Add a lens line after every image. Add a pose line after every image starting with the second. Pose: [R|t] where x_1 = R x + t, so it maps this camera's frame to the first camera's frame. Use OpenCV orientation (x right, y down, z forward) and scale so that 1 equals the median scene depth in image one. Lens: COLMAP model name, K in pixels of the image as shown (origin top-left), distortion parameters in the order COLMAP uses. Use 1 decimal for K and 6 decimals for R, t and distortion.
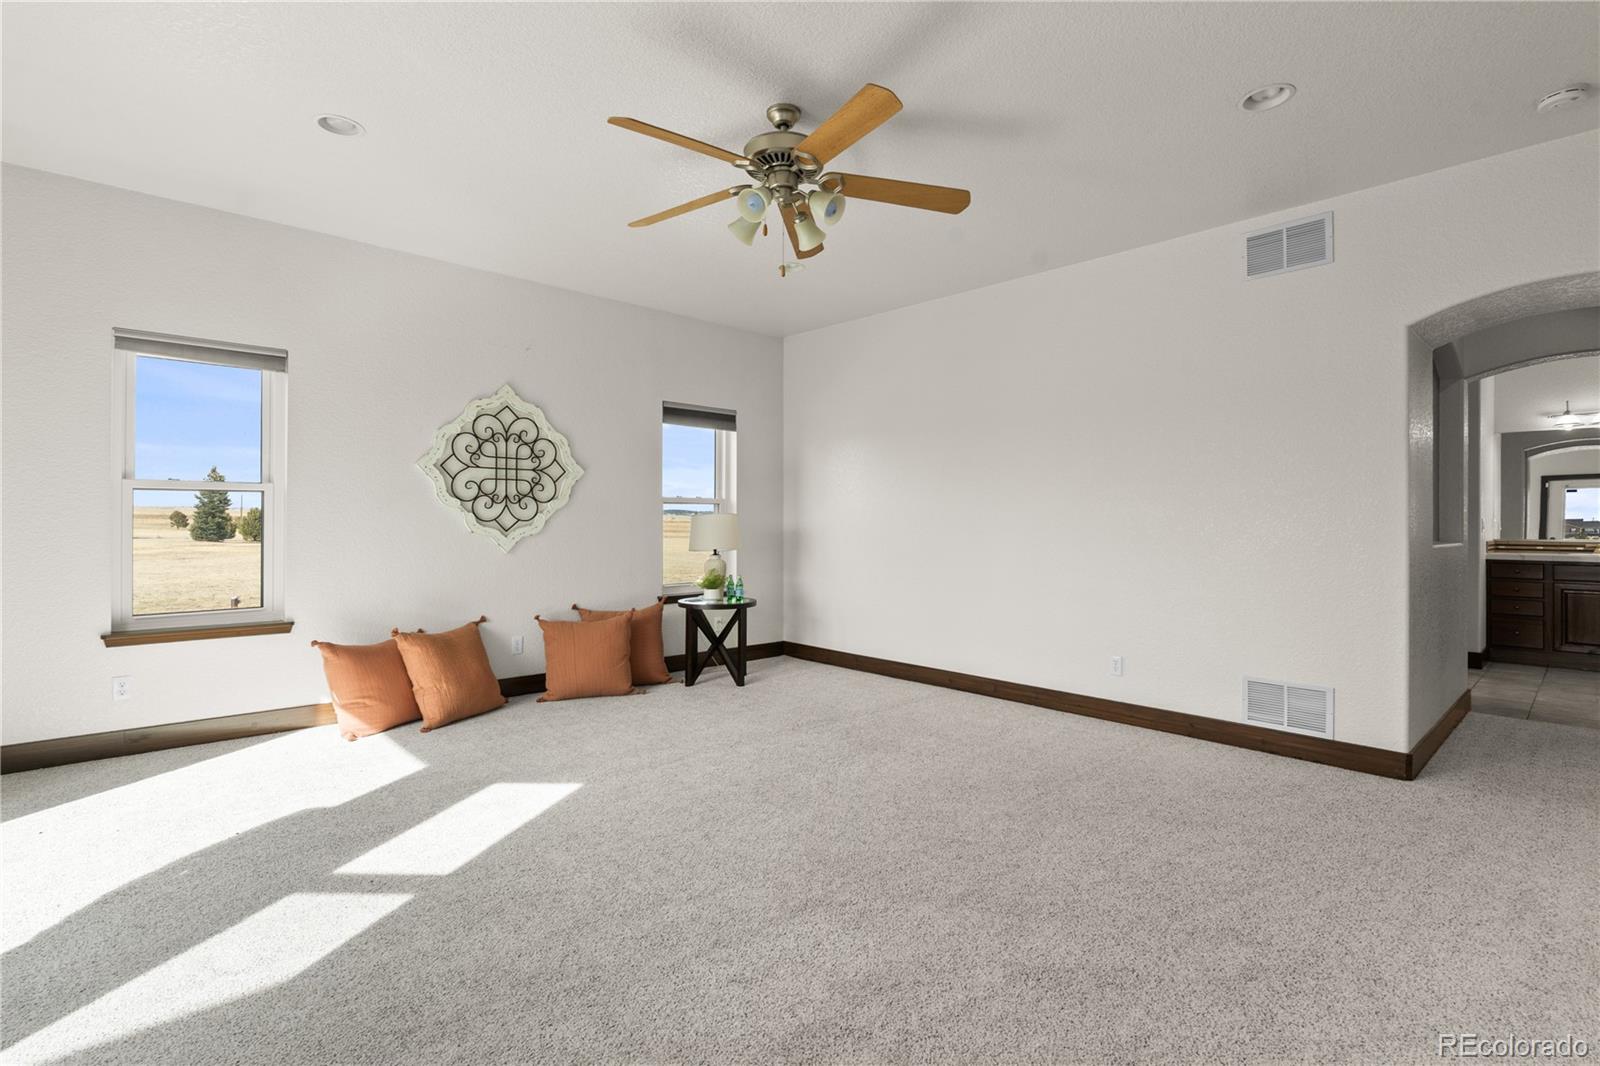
lens RADIAL K [[762.1, 0, 803.6], [0, 762.1, 536.1], [0, 0, 1]] dist [0.000888, 0.001073]
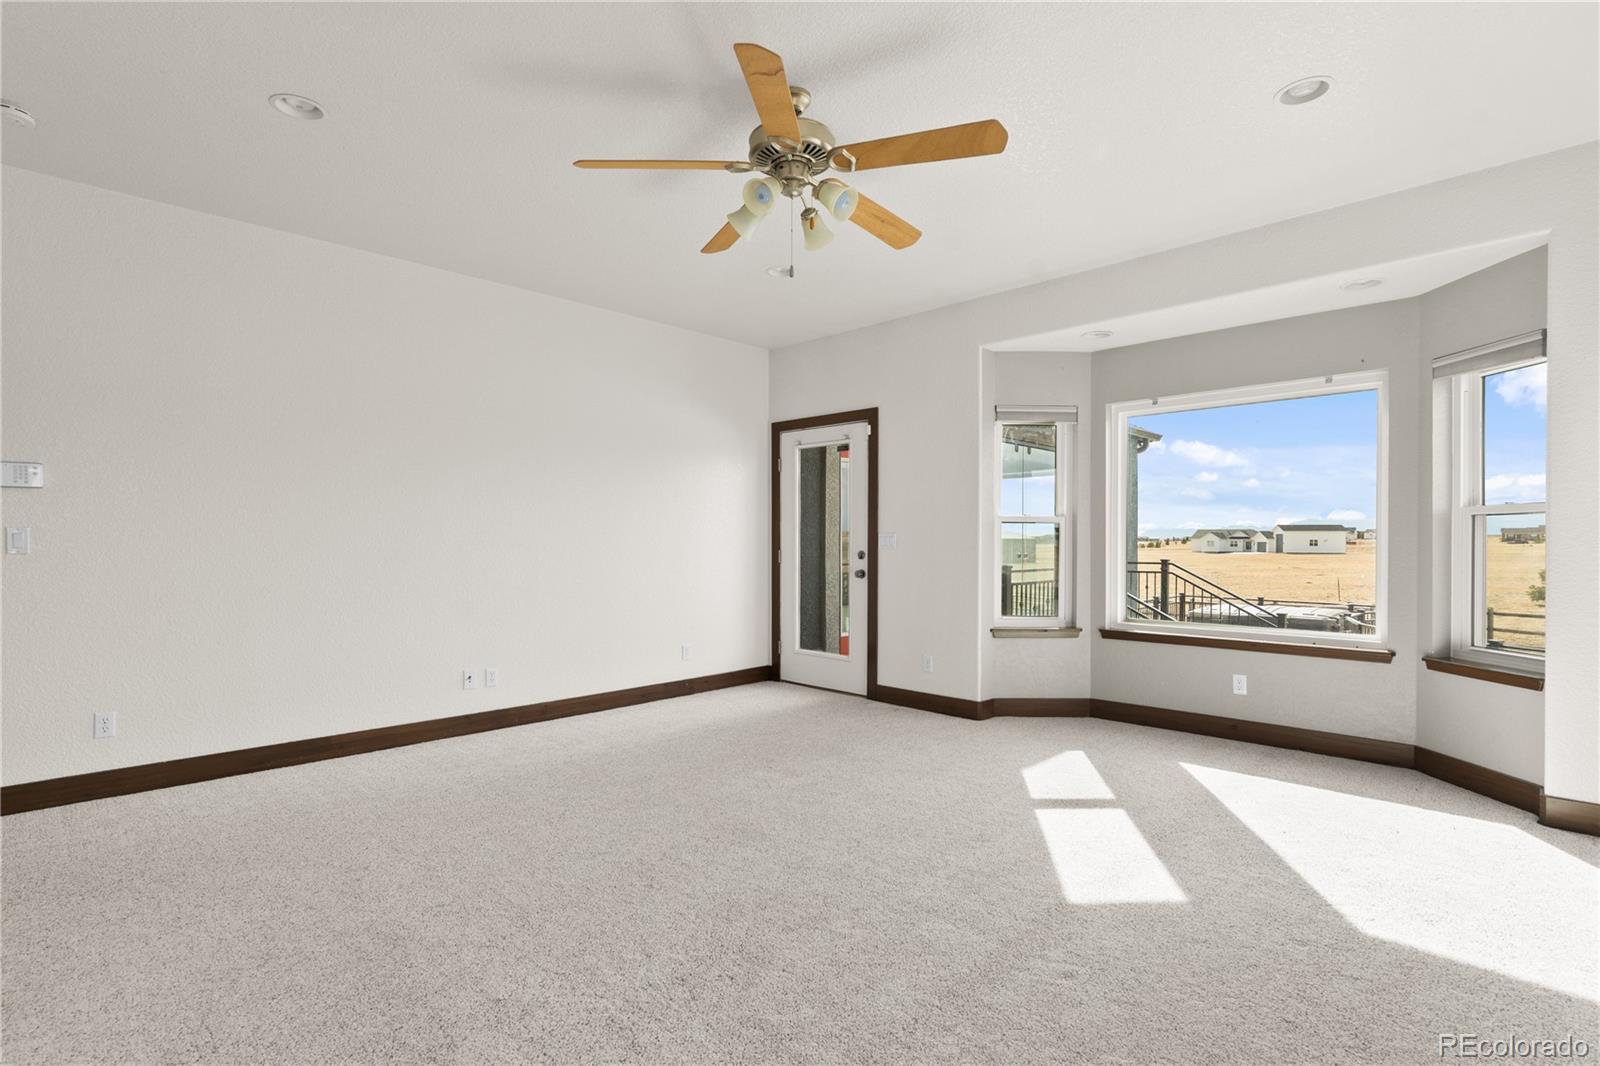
lens RADIAL K [[762.1, 0, 803.6], [0, 762.1, 536.1], [0, 0, 1]] dist [0.000888, 0.001073]
pose [[-0.999298, -0.006193, -0.036956, -0.009045], [-0.006394, 0.999965, 0.005316, -0.030460], [0.036921, 0.005549, -0.999303, 1.920486]]
